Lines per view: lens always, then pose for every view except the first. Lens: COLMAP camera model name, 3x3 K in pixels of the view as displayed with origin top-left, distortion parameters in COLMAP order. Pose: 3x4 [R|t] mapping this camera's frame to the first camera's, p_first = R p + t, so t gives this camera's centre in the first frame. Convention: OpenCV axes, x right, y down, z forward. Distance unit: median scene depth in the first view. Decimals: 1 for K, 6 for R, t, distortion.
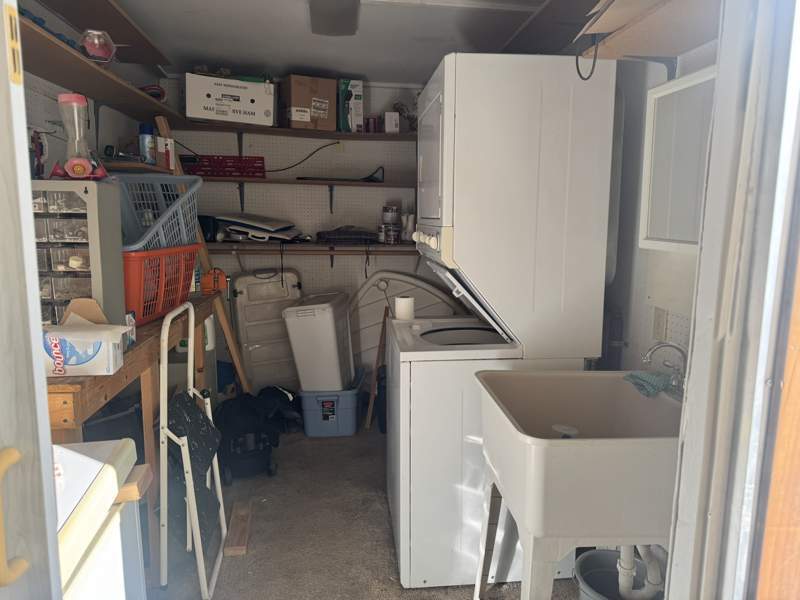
lens RADIAL K [[551.9, 0, 400.0], [0, 551.9, 300.0], [0, 0, 1]] dist [0.111110, -0.176208]
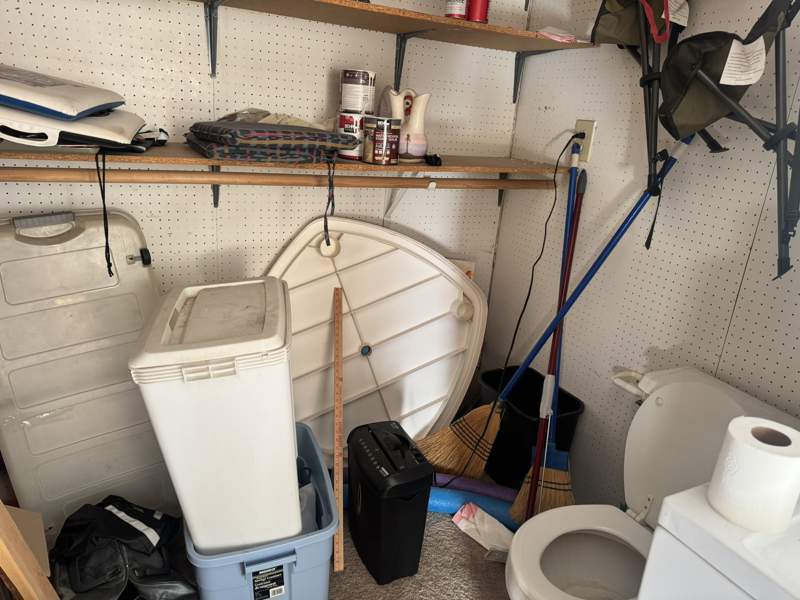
lens RADIAL K [[568.2, 0, 400.0], [0, 568.2, 300.0], [0, 0, 1]] dist [-0.001907, -0.001918]
pose [[0.938107, -0.055616, 0.341851, -0.287775], [-0.001837, 0.986210, 0.165488, -0.123965], [-0.346340, -0.155873, 0.925069, 1.040351]]
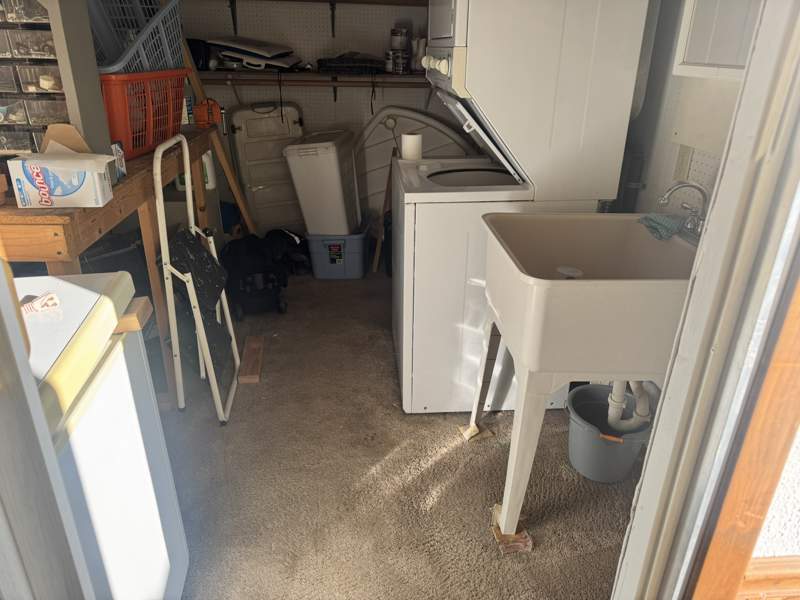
lens RADIAL K [[551.9, 0, 400.0], [0, 551.9, 300.0], [0, 0, 1]] dist [0.111110, -0.176208]
pose [[0.999744, 0.015627, -0.016347, 0.009809], [-0.010645, 0.962938, 0.269512, 0.014317], [0.019953, -0.269269, 0.962858, 0.027850]]
